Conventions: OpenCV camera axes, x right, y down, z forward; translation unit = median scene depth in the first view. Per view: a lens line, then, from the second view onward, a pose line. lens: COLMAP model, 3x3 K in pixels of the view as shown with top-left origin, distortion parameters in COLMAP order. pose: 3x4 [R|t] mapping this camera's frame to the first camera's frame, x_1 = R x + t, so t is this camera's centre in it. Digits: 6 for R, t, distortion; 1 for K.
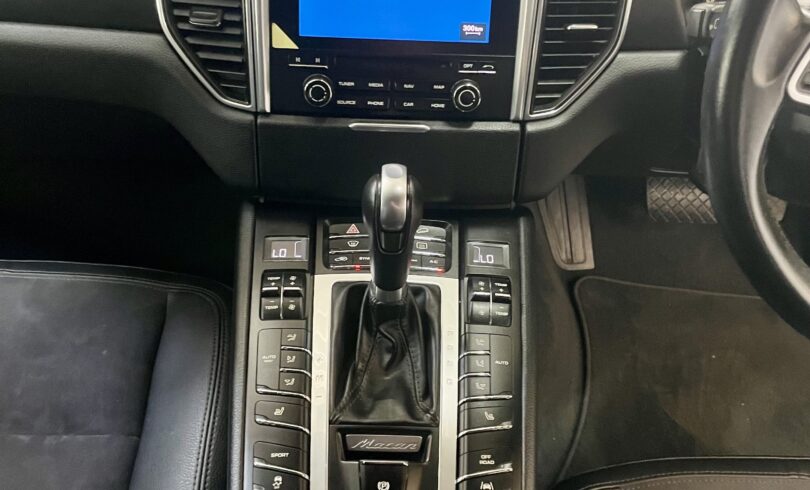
lens RADIAL K [[619.0, 0, 405.0], [0, 619.0, 245.0], [0, 0, 1]] dist [0.052212, -0.094763]
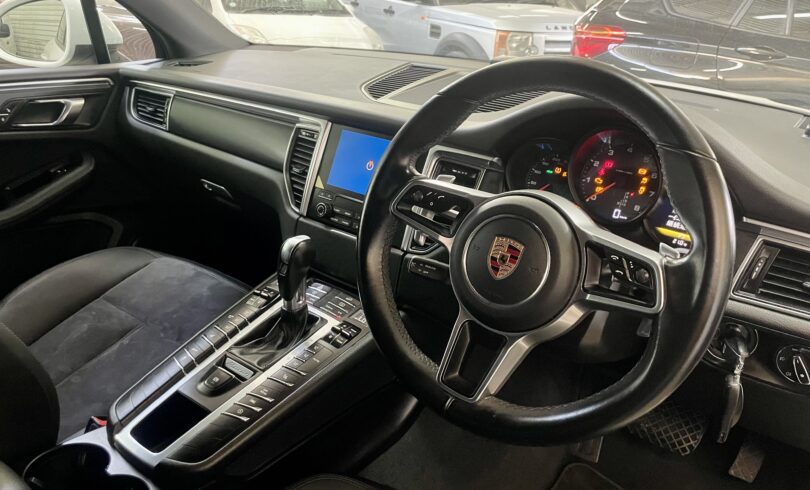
lens RADIAL K [[619.0, 0, 405.0], [0, 619.0, 245.0], [0, 0, 1]] dist [0.052212, -0.094763]
pose [[0.782110, 0.233098, -0.577901, 1.224470], [-0.422393, 0.880142, -0.216644, 0.170863], [0.458136, 0.413541, 0.786826, -0.405188]]
